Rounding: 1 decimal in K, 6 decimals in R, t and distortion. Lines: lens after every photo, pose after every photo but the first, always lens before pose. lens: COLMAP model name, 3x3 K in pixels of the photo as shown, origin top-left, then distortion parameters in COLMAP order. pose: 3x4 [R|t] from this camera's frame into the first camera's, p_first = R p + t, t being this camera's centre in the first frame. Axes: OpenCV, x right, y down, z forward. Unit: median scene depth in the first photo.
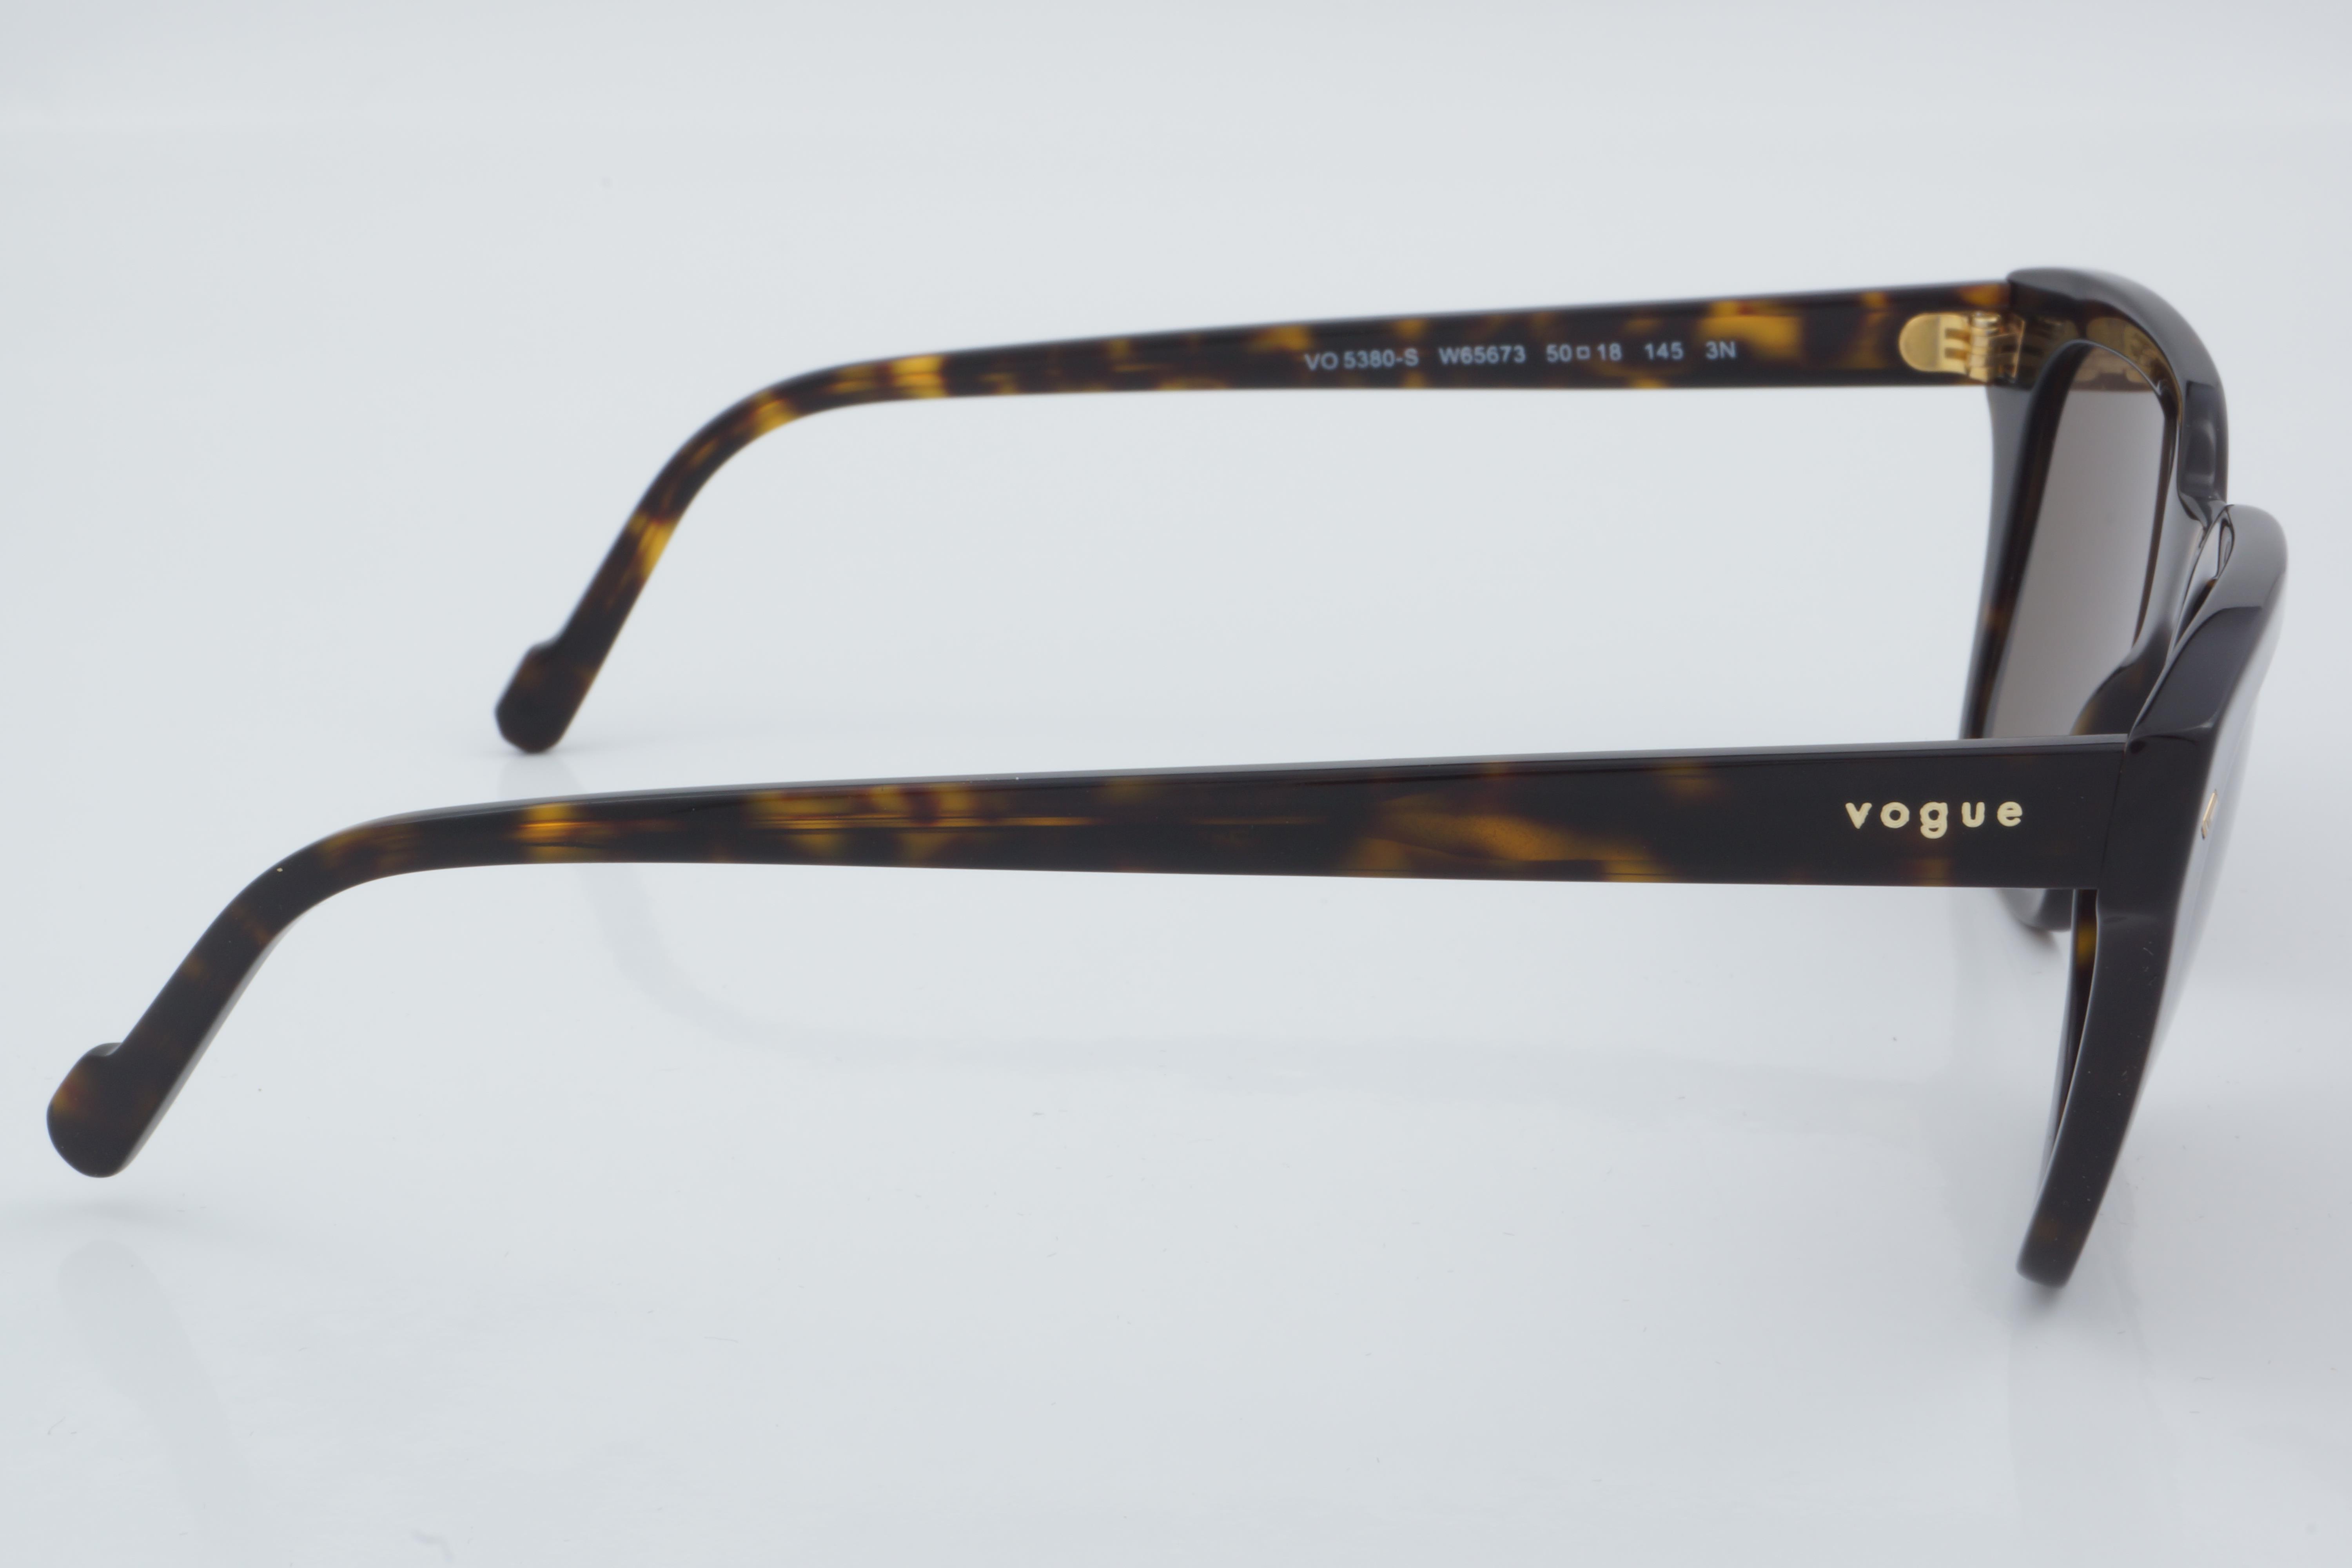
lens RADIAL K [[4687.2, 0, 1176.4], [0, 4687.2, 784.3], [0, 0, 1]] dist [0.010275, 0.000000]
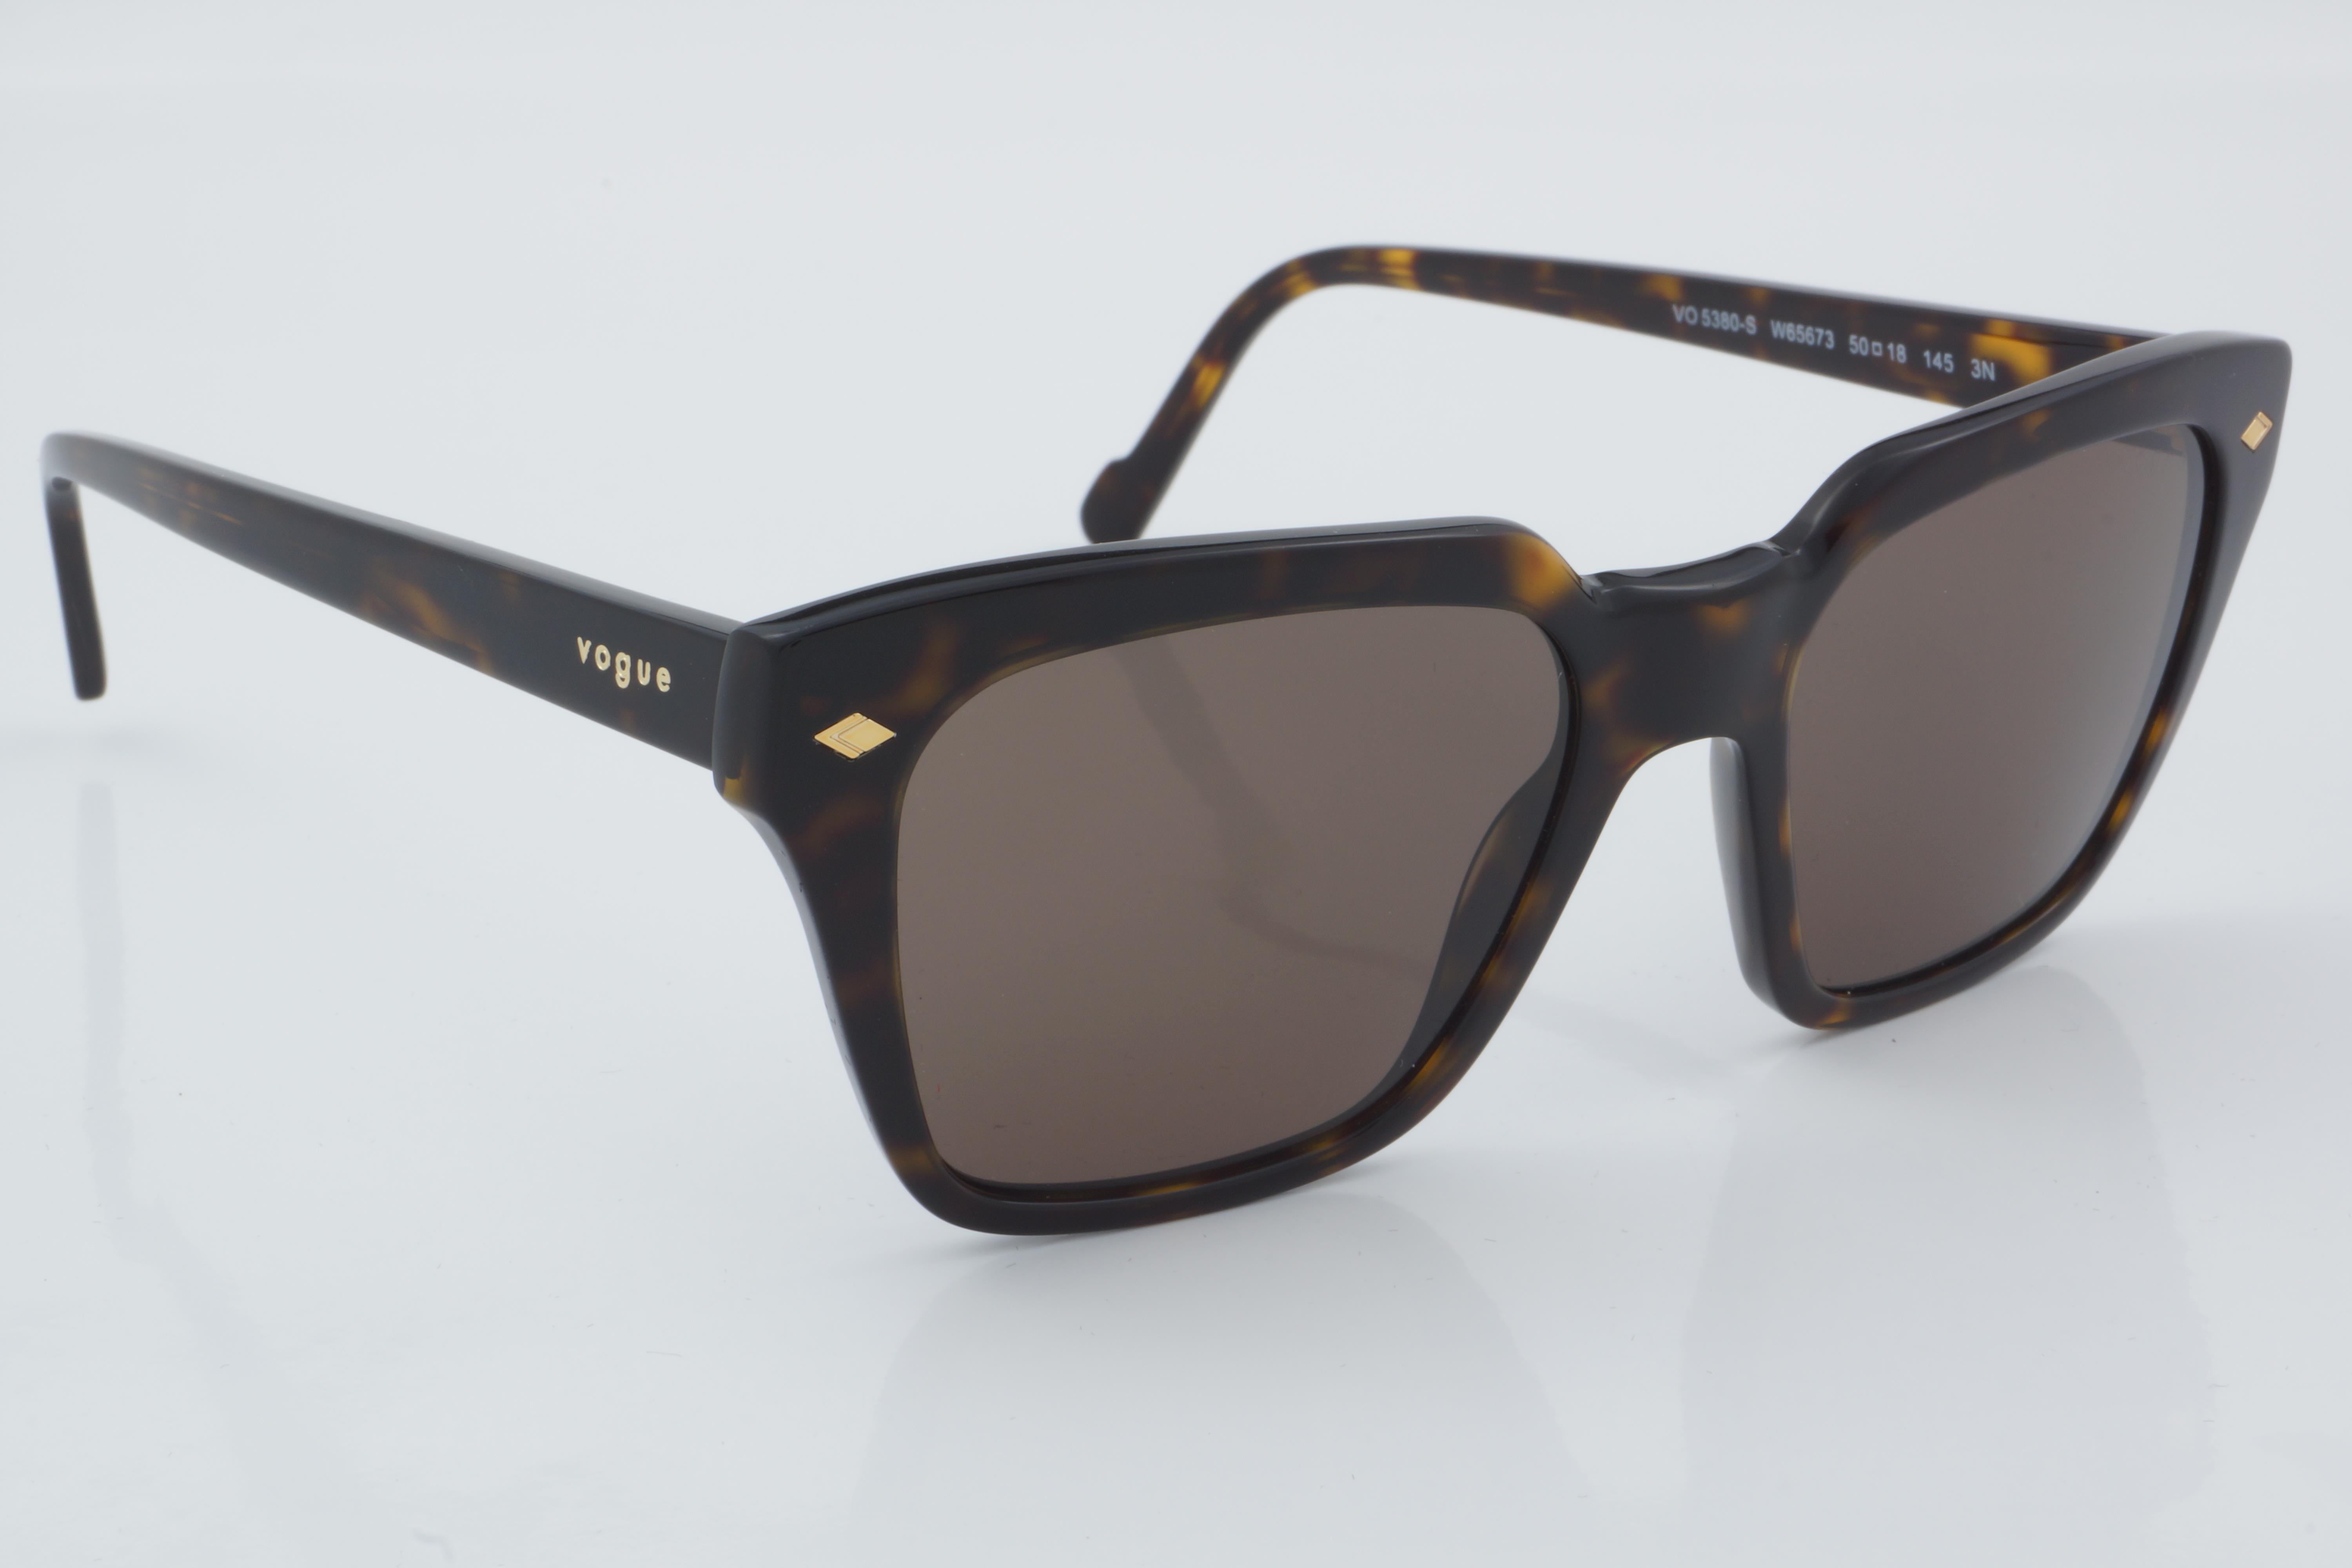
lens RADIAL K [[5082.5, 0, 1176.3], [0, 5082.5, 783.4], [0, 0, 1]] dist [-0.369579, 0.000000]
pose [[0.590962, 0.219666, -0.776216, 0.797495], [-0.225344, 0.968860, 0.102620, -0.079714], [0.774586, 0.114271, 0.622059, 0.282516]]
